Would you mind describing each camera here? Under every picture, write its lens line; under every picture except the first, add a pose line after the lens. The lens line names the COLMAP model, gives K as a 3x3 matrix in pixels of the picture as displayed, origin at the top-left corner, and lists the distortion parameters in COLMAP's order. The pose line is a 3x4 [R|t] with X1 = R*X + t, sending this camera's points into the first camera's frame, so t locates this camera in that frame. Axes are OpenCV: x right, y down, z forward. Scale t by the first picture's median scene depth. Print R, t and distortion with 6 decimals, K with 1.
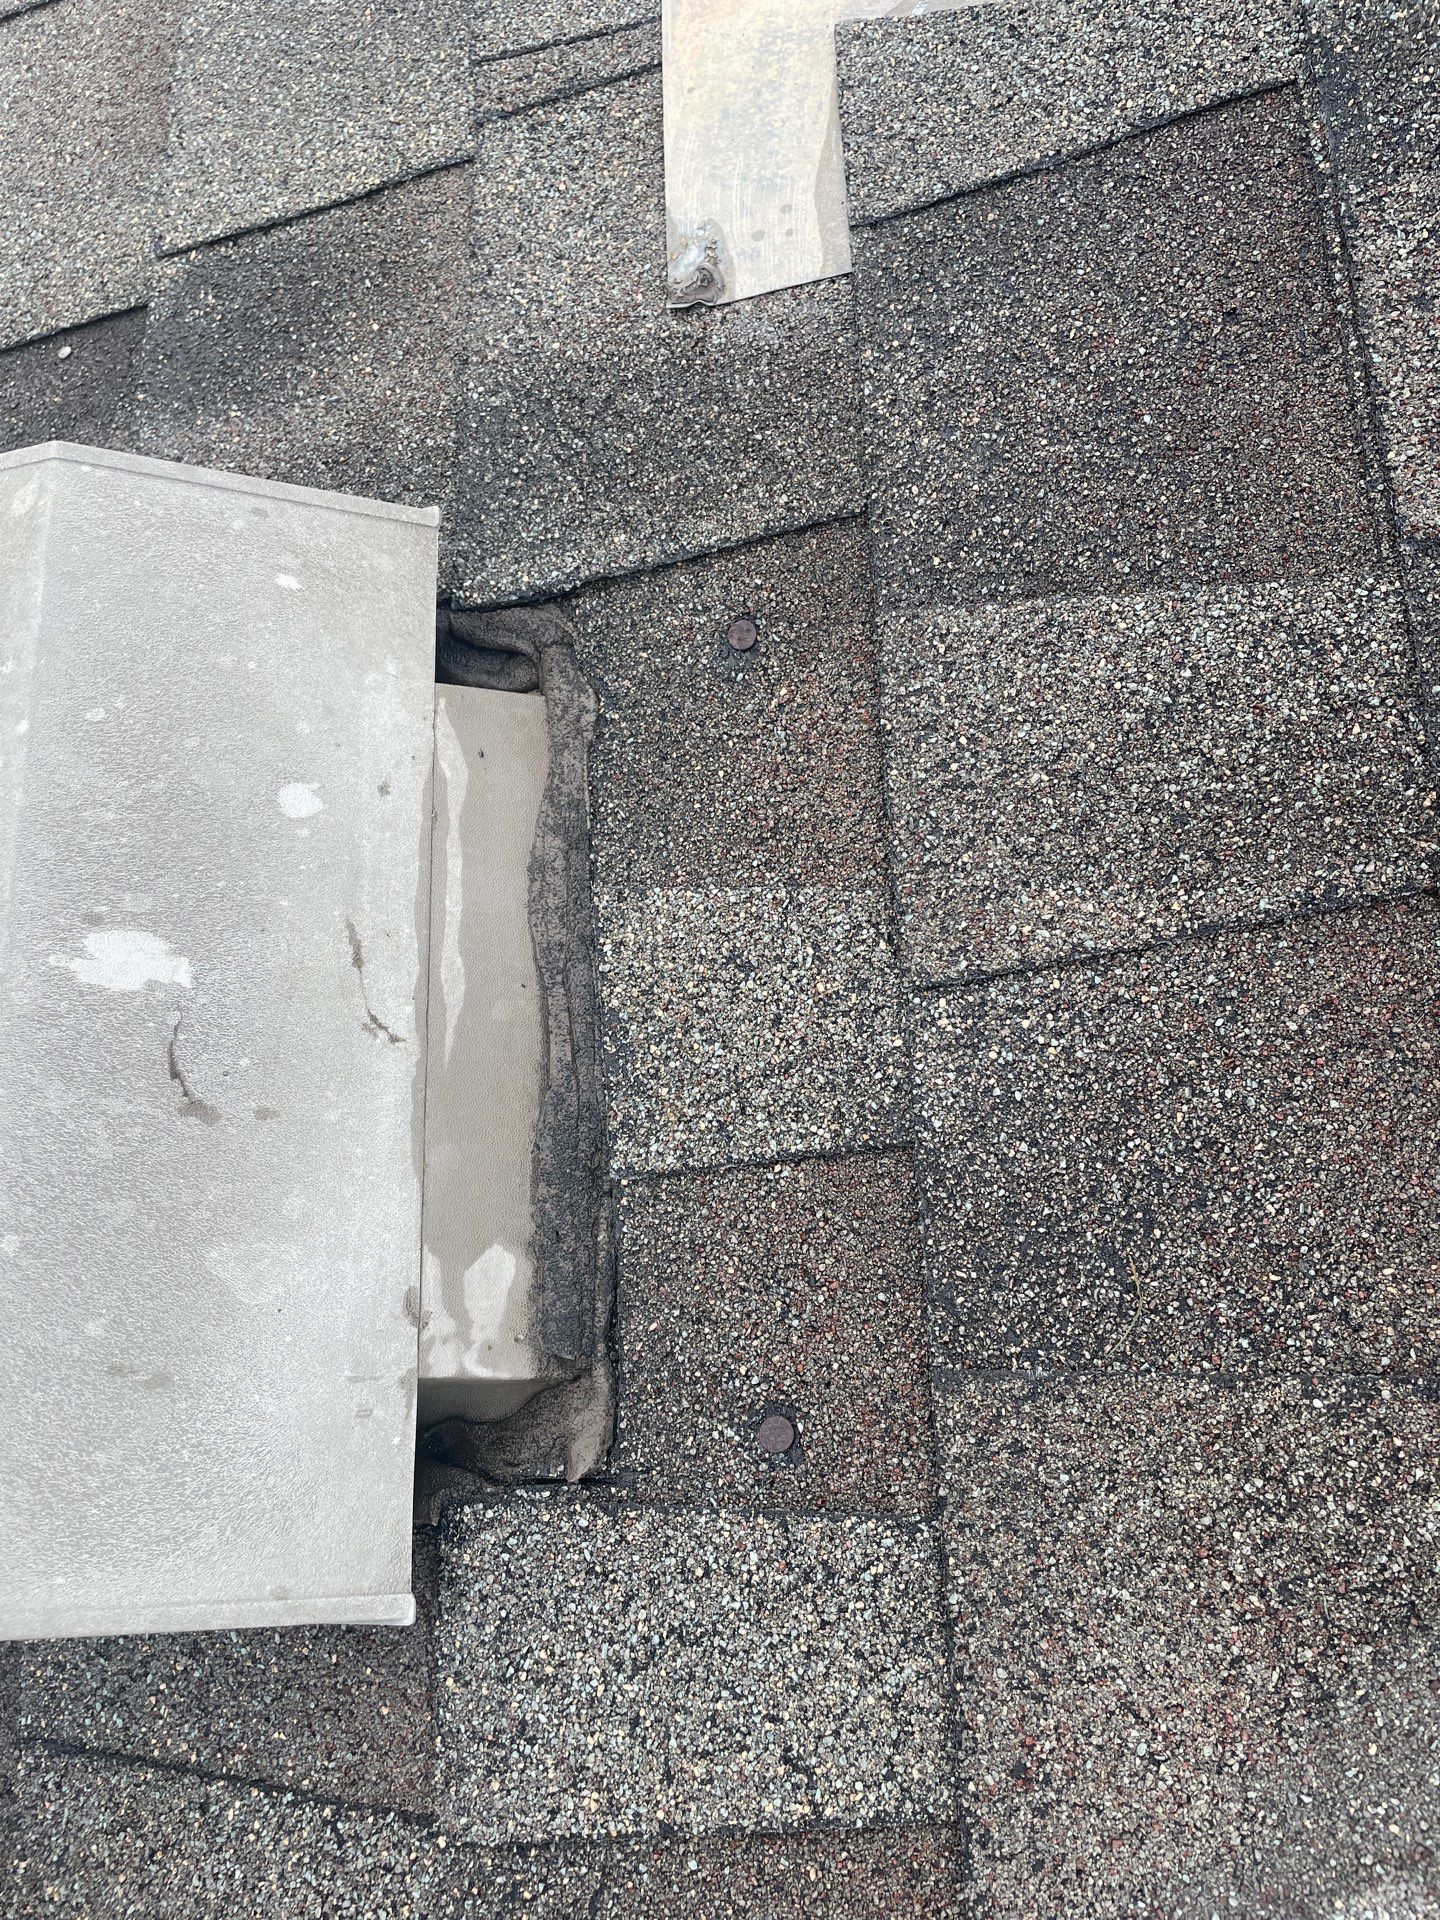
lens RADIAL K [[1375.1, 0, 763.2], [0, 1375.1, 932.5], [0, 0, 1]] dist [0.003289, -0.018959]
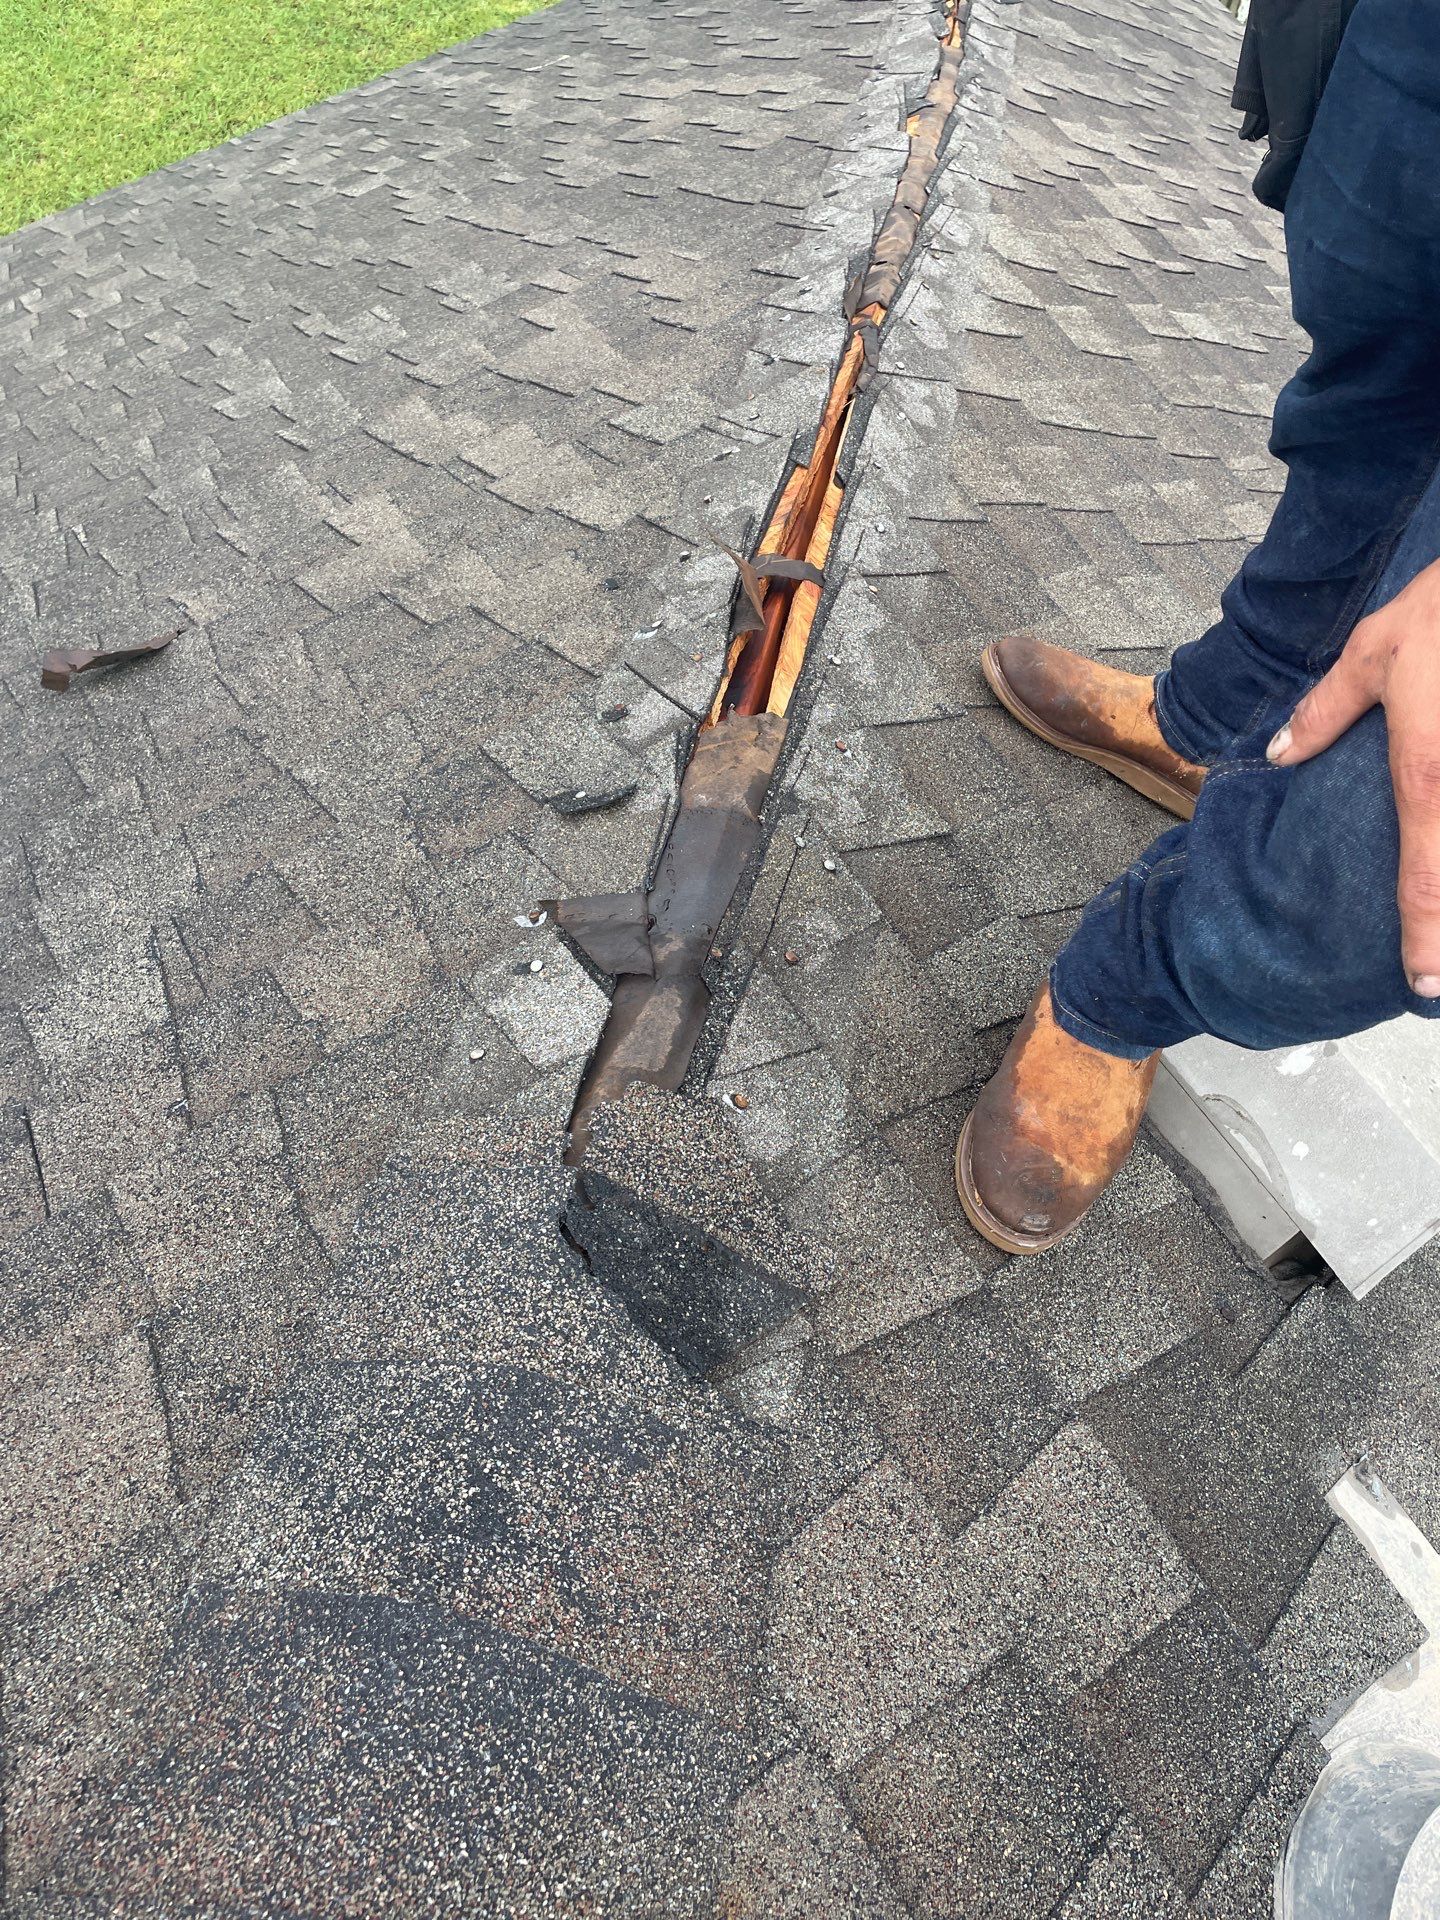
lens RADIAL K [[1454.9, 0, 757.4], [0, 1454.9, 964.8], [0, 0, 1]] dist [0.070347, -0.102885]
pose [[-0.809467, 0.353199, -0.469057, 1.685871], [-0.577710, -0.621870, 0.528705, -0.758914], [-0.104954, 0.698948, 0.707430, -1.102727]]
